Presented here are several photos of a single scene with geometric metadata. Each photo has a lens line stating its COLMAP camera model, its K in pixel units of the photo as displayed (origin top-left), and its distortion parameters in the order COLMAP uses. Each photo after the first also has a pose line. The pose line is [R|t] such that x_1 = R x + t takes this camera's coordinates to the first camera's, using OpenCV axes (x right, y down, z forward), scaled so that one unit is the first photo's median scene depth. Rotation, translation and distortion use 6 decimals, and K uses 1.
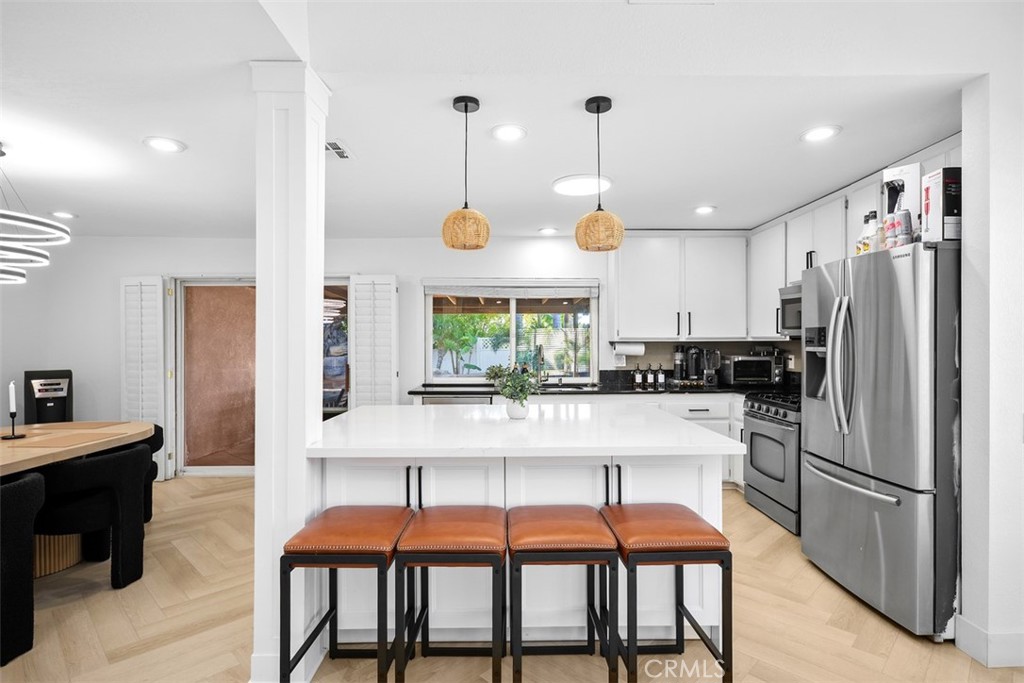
lens RADIAL K [[515.3, 0, 509.2], [0, 515.3, 344.3], [0, 0, 1]] dist [-0.000195, 0.001561]
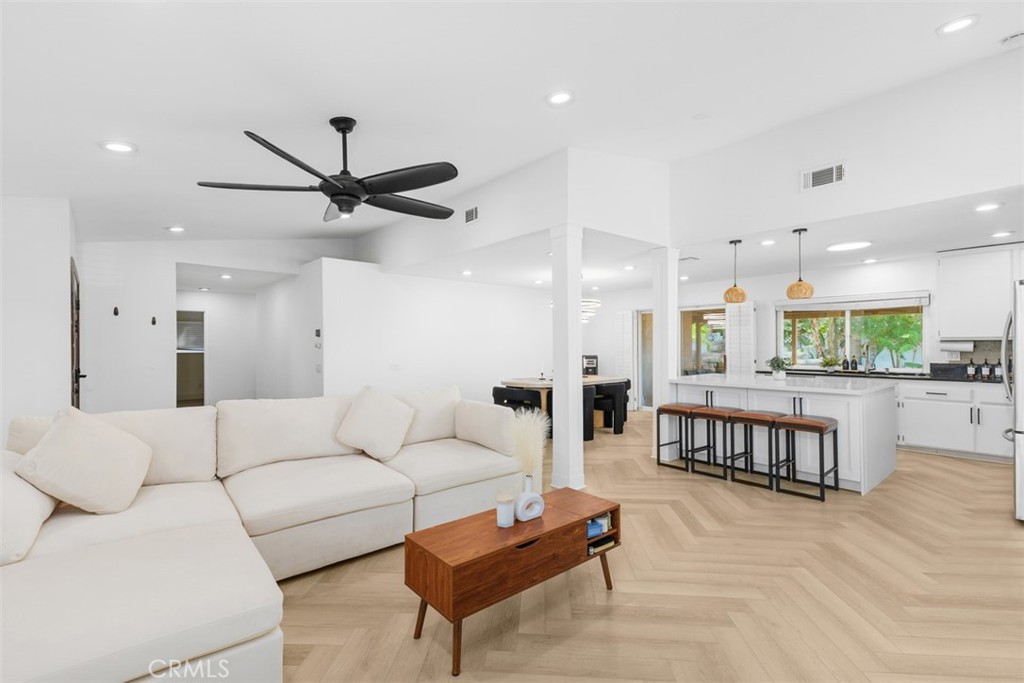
lens RADIAL K [[453.7, 0, 506.8], [0, 453.7, 342.1], [0, 0, 1]] dist [0.003002, 0.000205]
pose [[0.640481, -0.006430, -0.767947, 0.381348], [0.004479, 0.999979, -0.004636, -0.000334], [0.767961, -0.000470, 0.640497, -0.519036]]
